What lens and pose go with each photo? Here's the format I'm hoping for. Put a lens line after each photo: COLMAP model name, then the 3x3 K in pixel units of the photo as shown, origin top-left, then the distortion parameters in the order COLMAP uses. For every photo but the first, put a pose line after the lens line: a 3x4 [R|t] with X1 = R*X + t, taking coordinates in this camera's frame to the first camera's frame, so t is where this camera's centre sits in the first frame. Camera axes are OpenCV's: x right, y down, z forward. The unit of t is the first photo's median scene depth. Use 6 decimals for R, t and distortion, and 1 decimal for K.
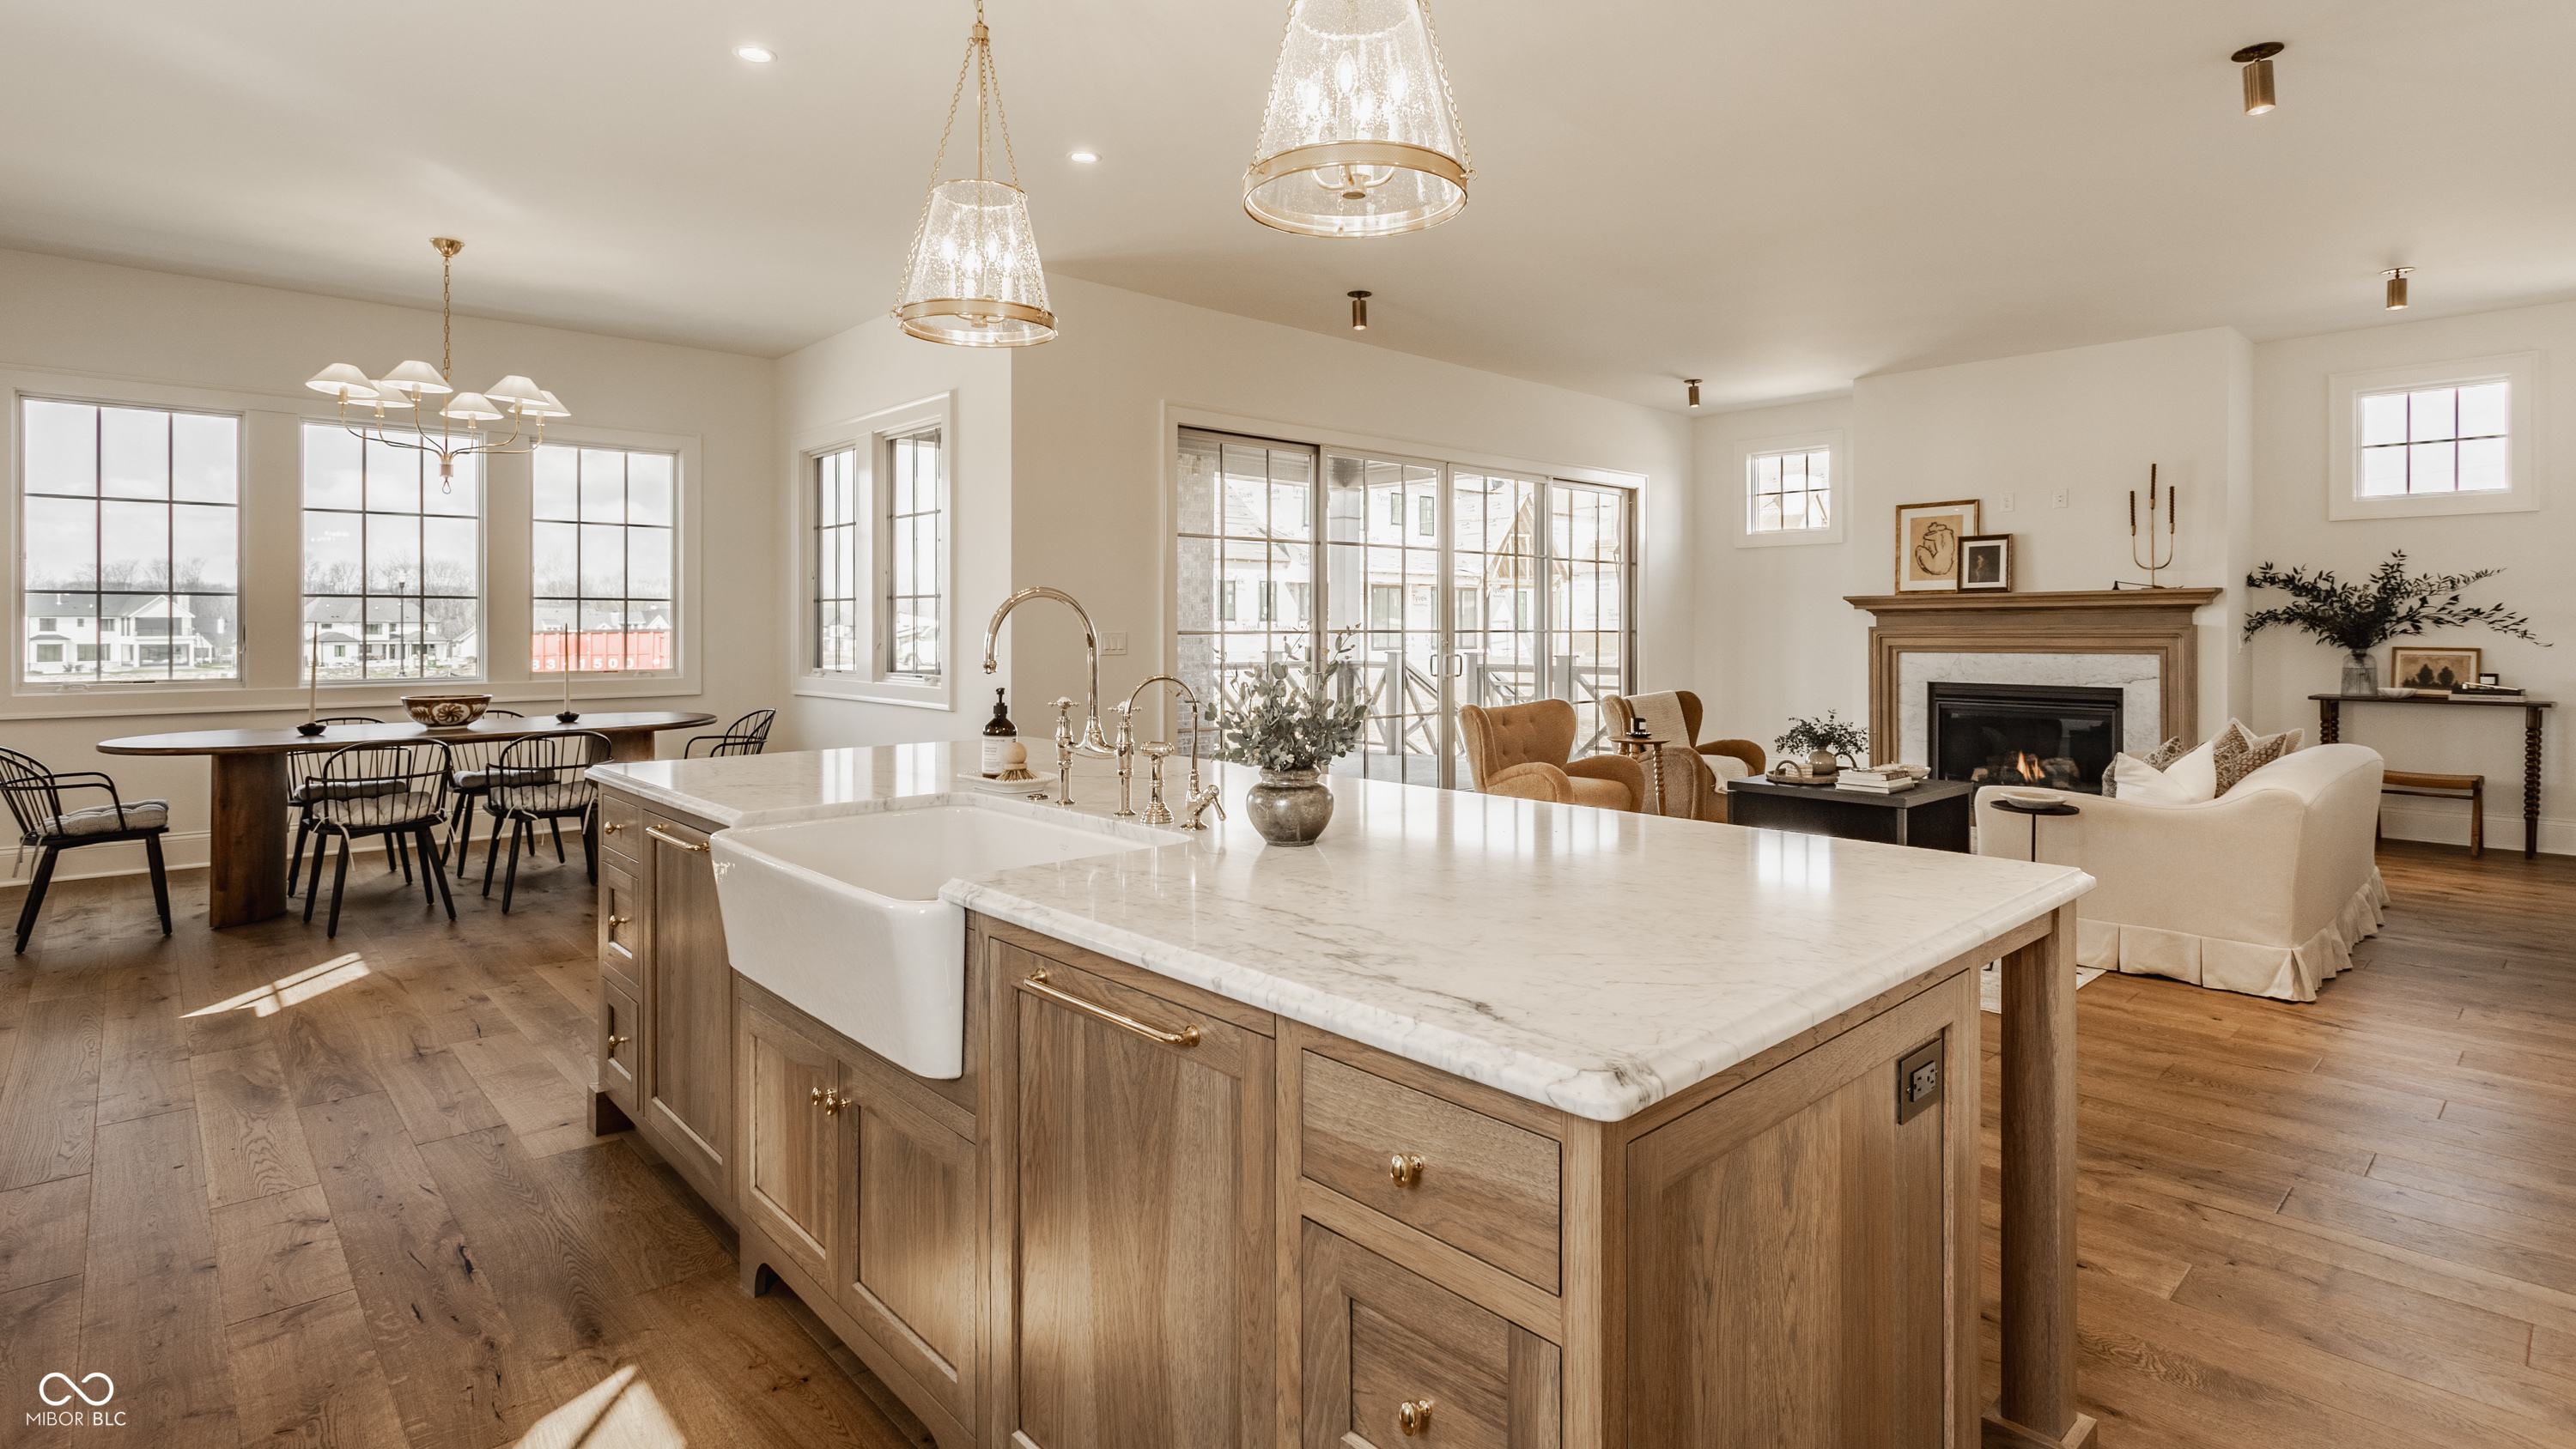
lens RADIAL K [[1246.1, 0, 1281.7], [0, 1246.1, 631.3], [0, 0, 1]] dist [-0.000601, 0.000540]
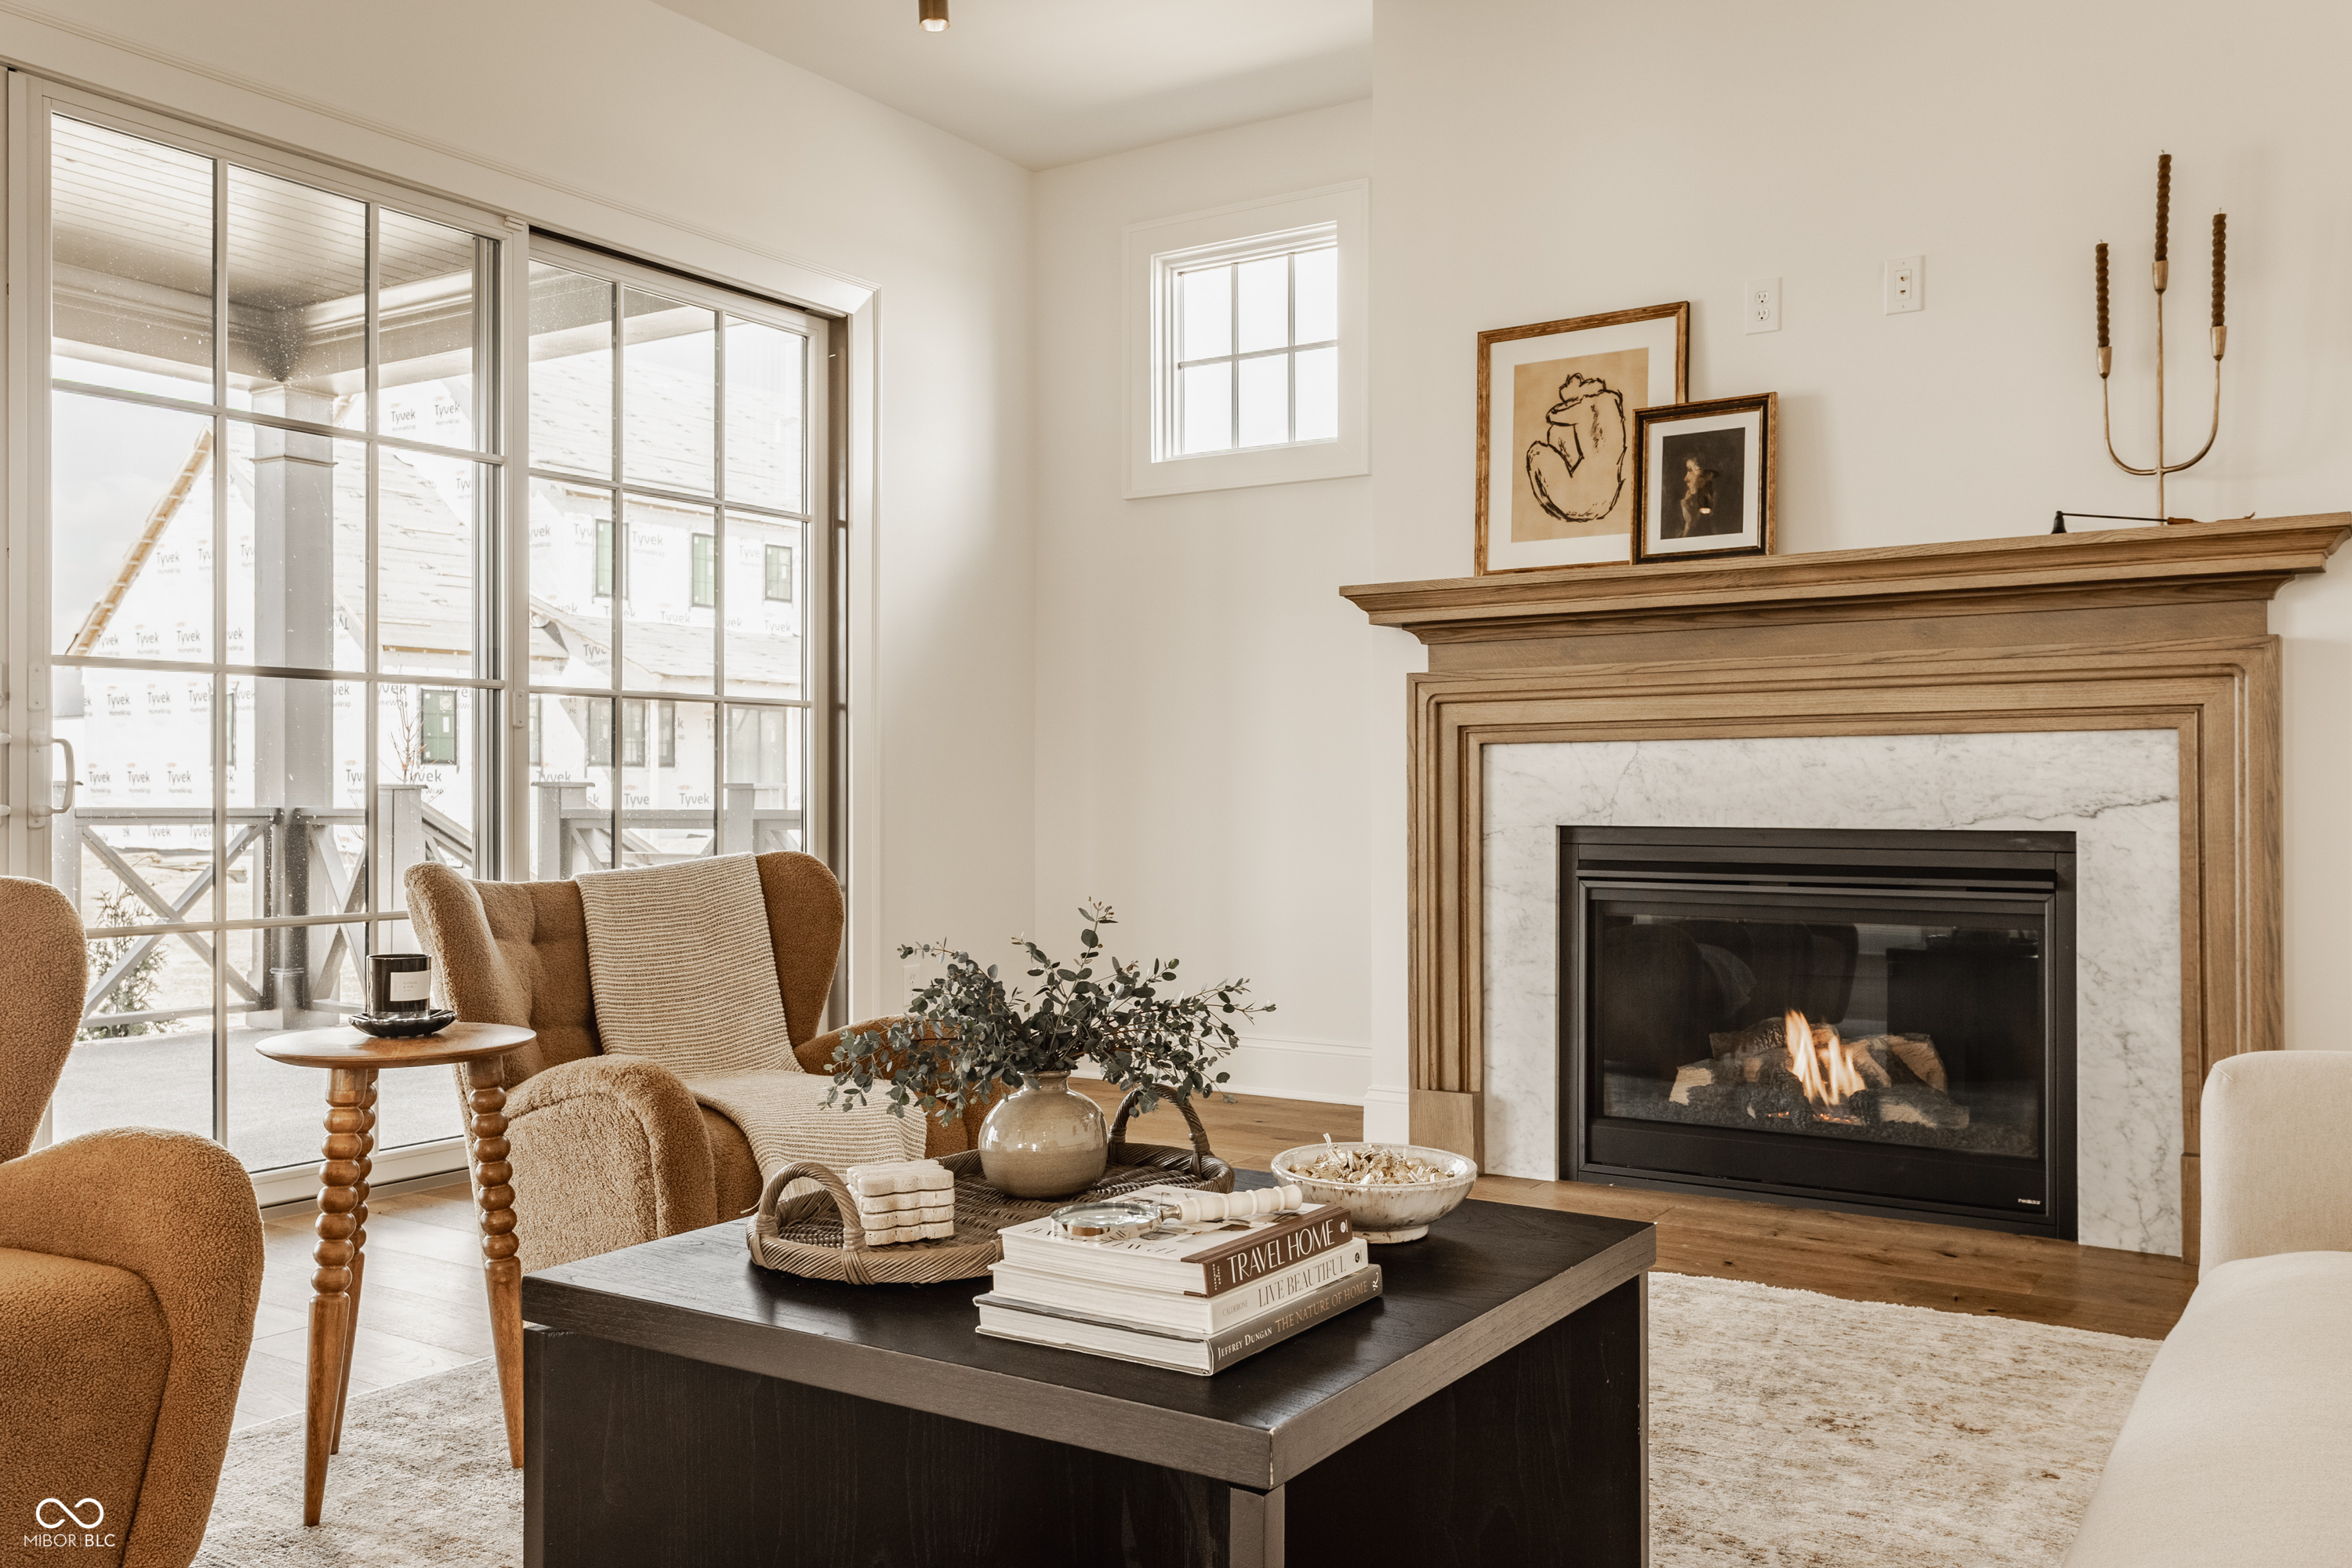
lens RADIAL K [[1922.2, 0, 1170.7], [0, 1922.2, 789.0], [0, 0, 1]] dist [0.009979, 0.011439]
pose [[0.969639, 0.000326, 0.244540, 0.296354], [0.000946, 0.999987, -0.005082, 0.034967], [-0.244538, 0.005159, 0.969626, 0.529808]]
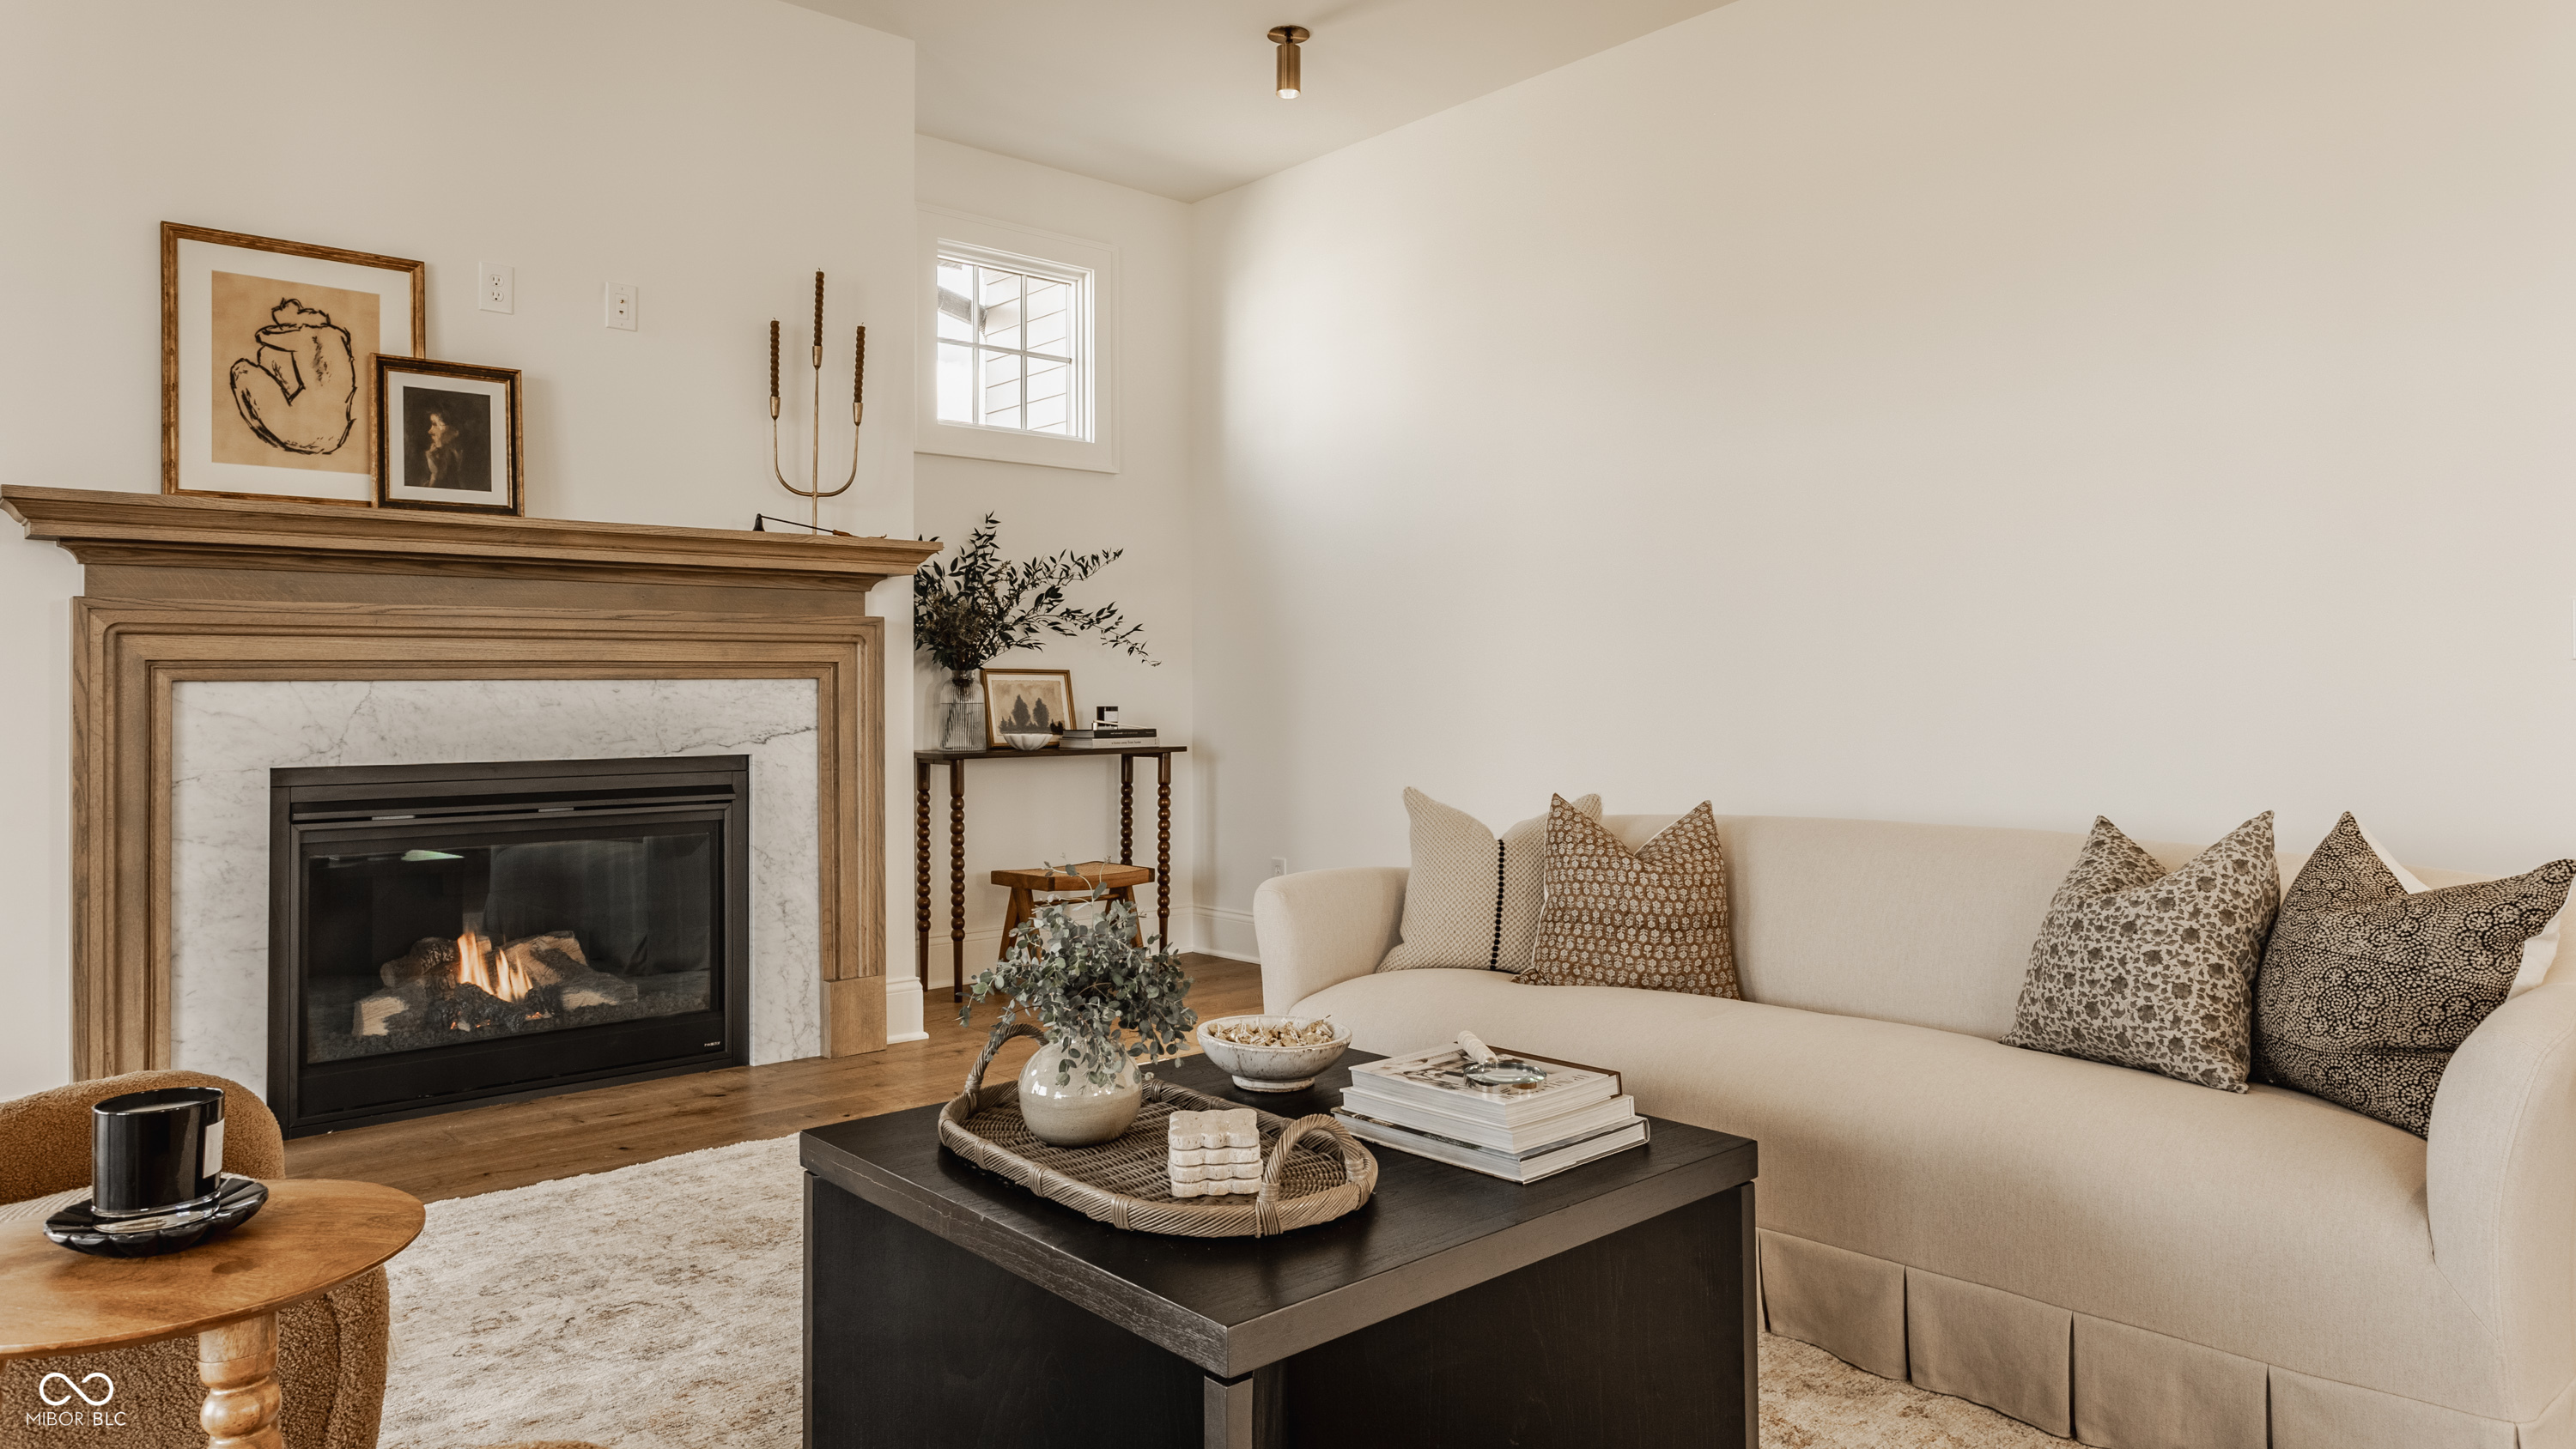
lens RADIAL K [[1577.5, 0, 1275.4], [0, 1577.5, 664.4], [0, 0, 1]] dist [-0.015720, 0.014894]
pose [[0.017065, 0.019441, 0.999665, 0.106326], [0.008857, 0.999769, -0.019594, 0.024752], [-0.999815, 0.009188, 0.016889, 0.768530]]
